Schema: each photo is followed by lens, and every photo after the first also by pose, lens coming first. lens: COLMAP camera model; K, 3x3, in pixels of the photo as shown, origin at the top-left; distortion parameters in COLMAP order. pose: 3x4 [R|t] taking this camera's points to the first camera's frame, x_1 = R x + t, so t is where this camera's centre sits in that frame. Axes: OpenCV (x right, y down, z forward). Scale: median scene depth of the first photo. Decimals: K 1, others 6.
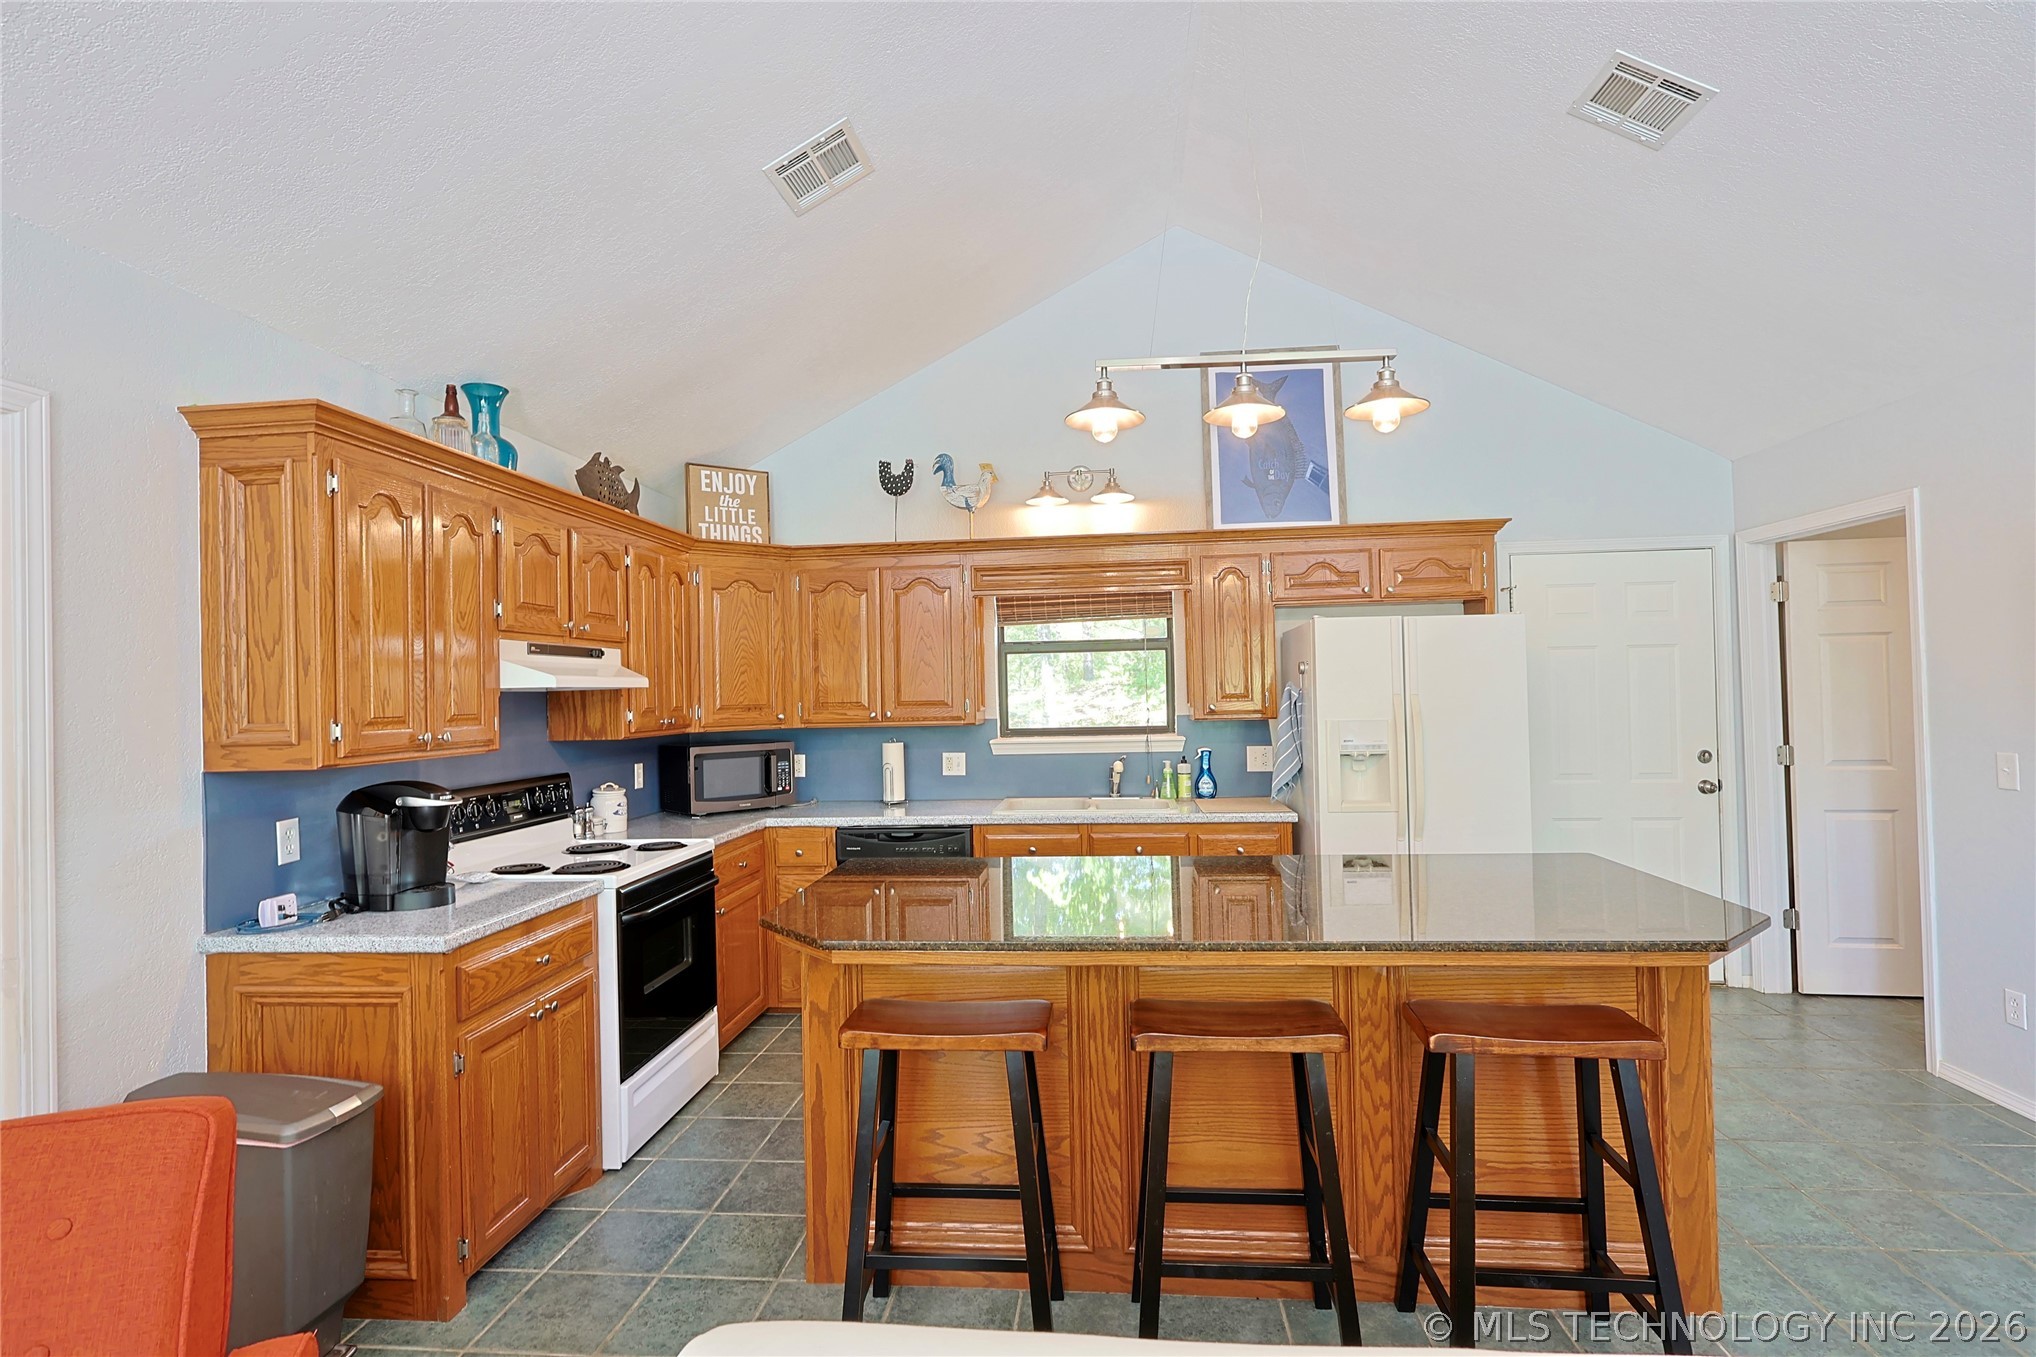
lens RADIAL K [[993.6, 0, 1019.9], [0, 993.6, 678.1], [0, 0, 1]] dist [-0.003776, 0.001867]
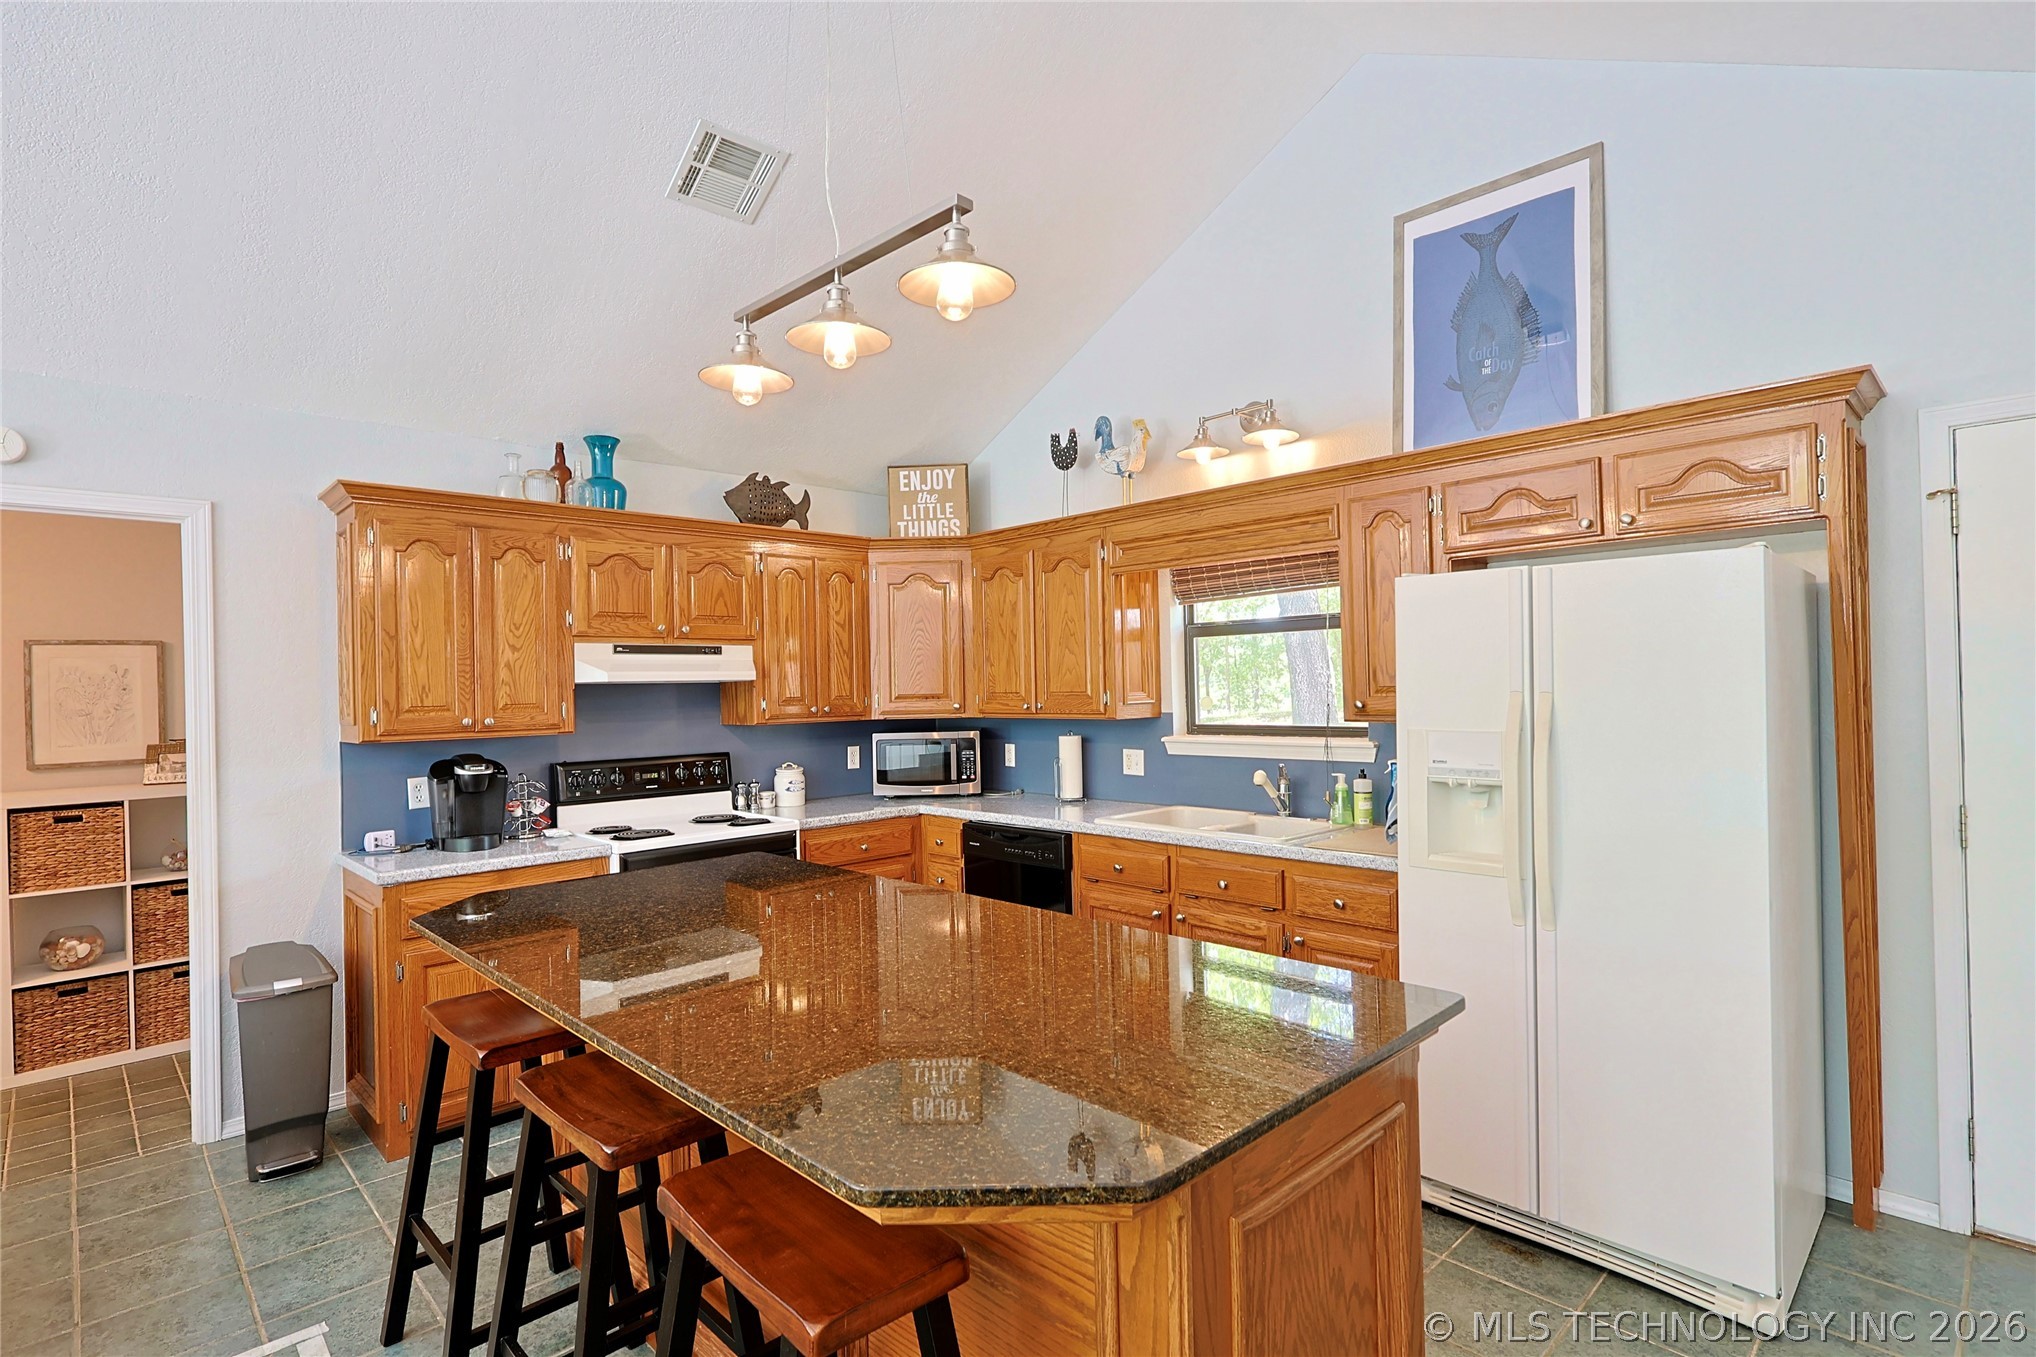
lens RADIAL K [[993.6, 0, 1018.4], [0, 993.6, 677.9], [0, 0, 1]] dist [-0.003776, 0.001867]
pose [[0.762770, 0.000990, -0.646669, 0.478700], [0.013173, 0.999768, 0.017069, -0.006498], [0.646535, -0.021538, 0.762580, 0.281057]]
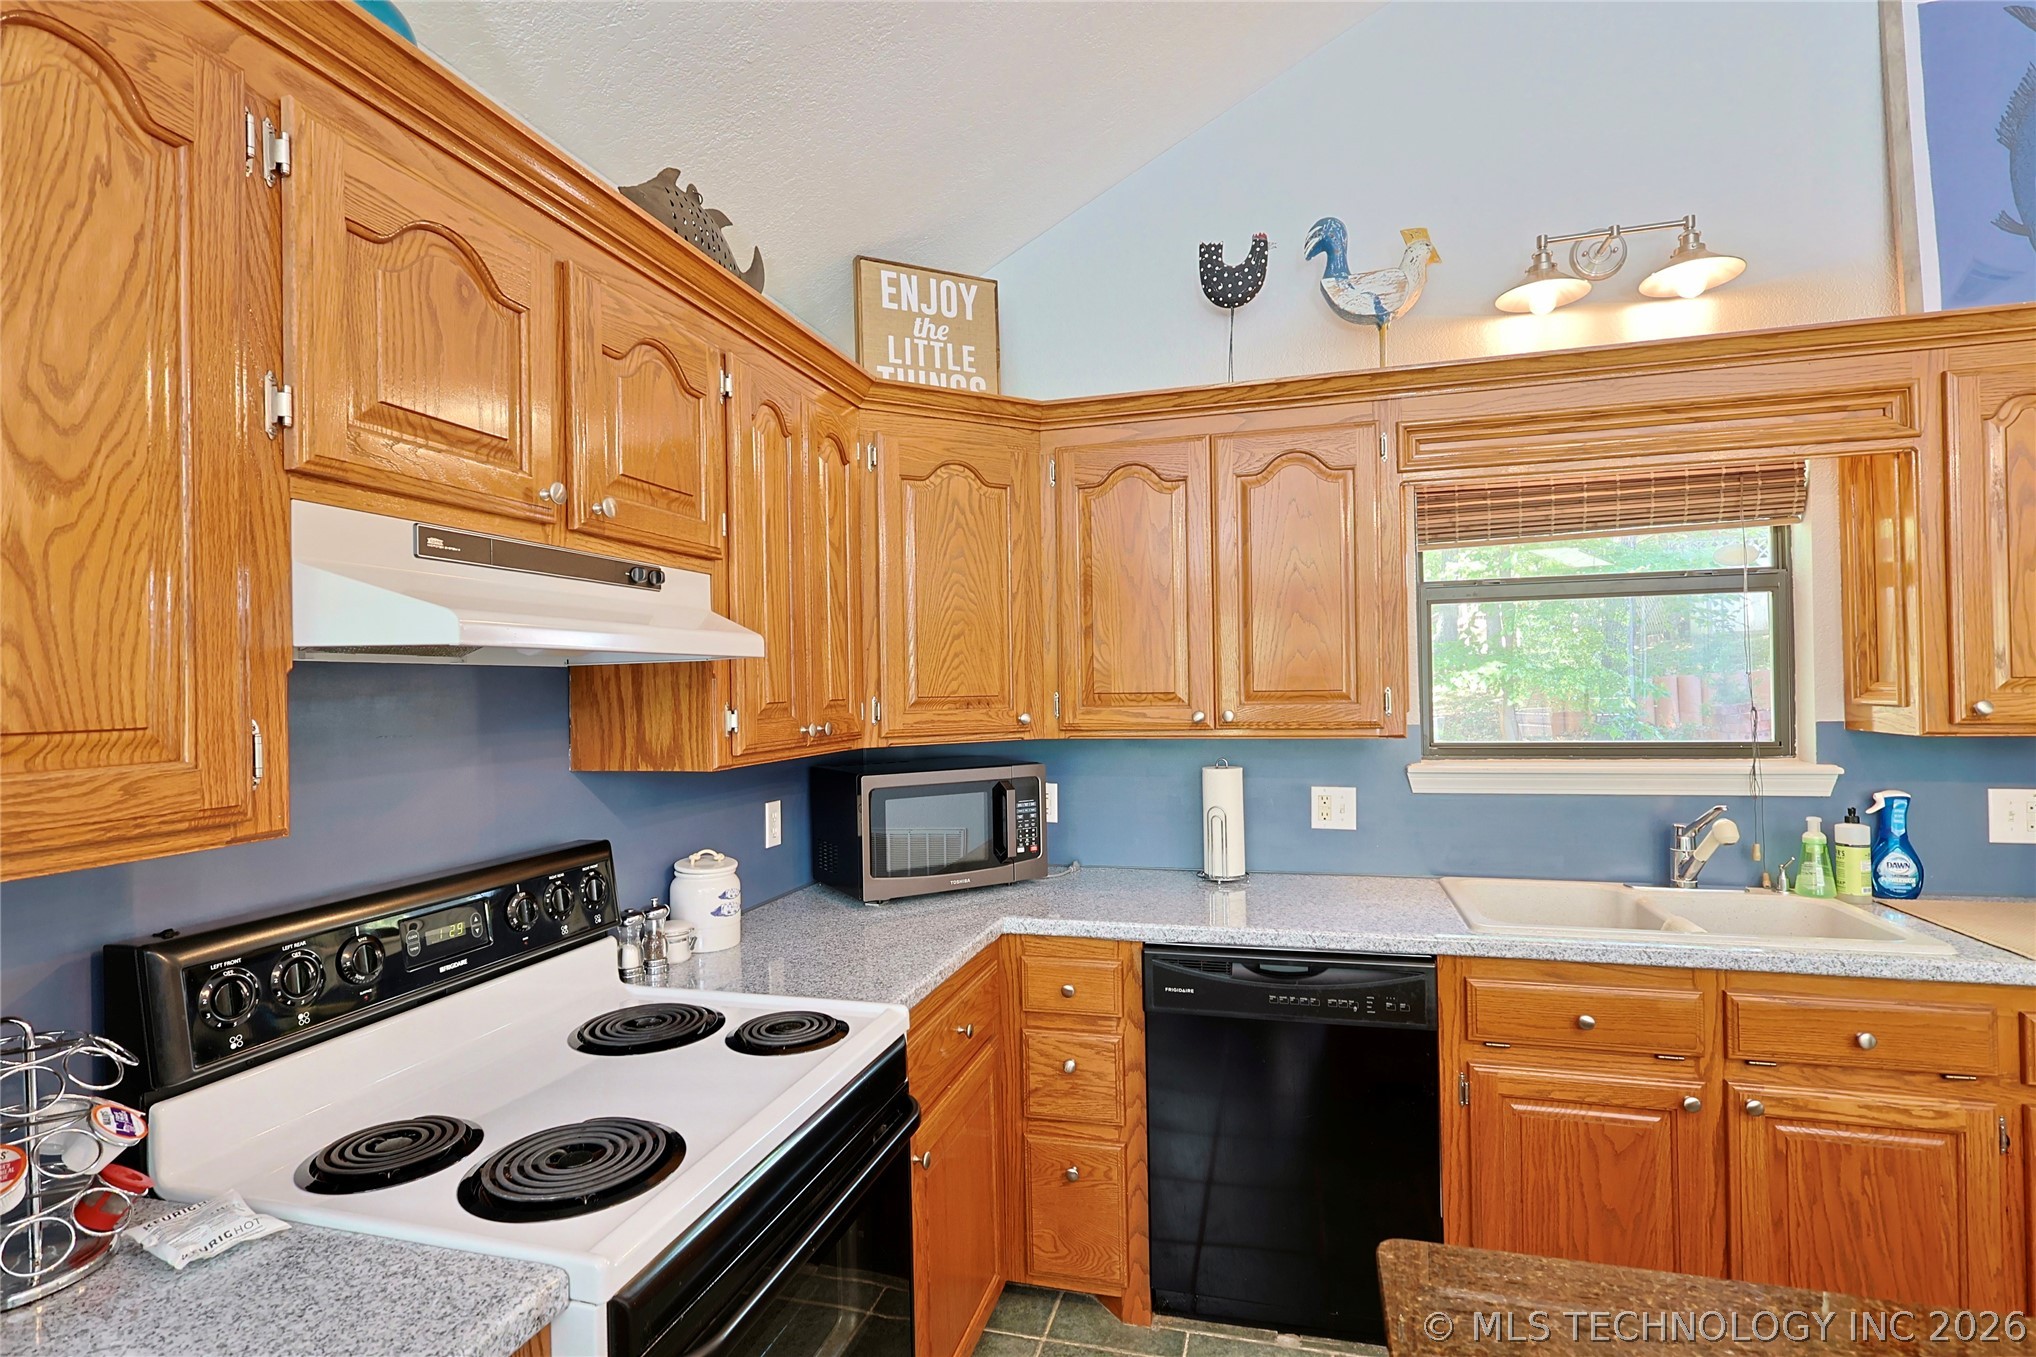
lens RADIAL K [[993.6, 0, 1019.2], [0, 993.6, 678.0], [0, 0, 1]] dist [-0.003776, 0.001867]
pose [[0.984144, 0.002094, -0.177360, -0.153702], [-0.000314, 0.999949, 0.010063, 0.011871], [0.177372, -0.009848, 0.984095, 0.488396]]
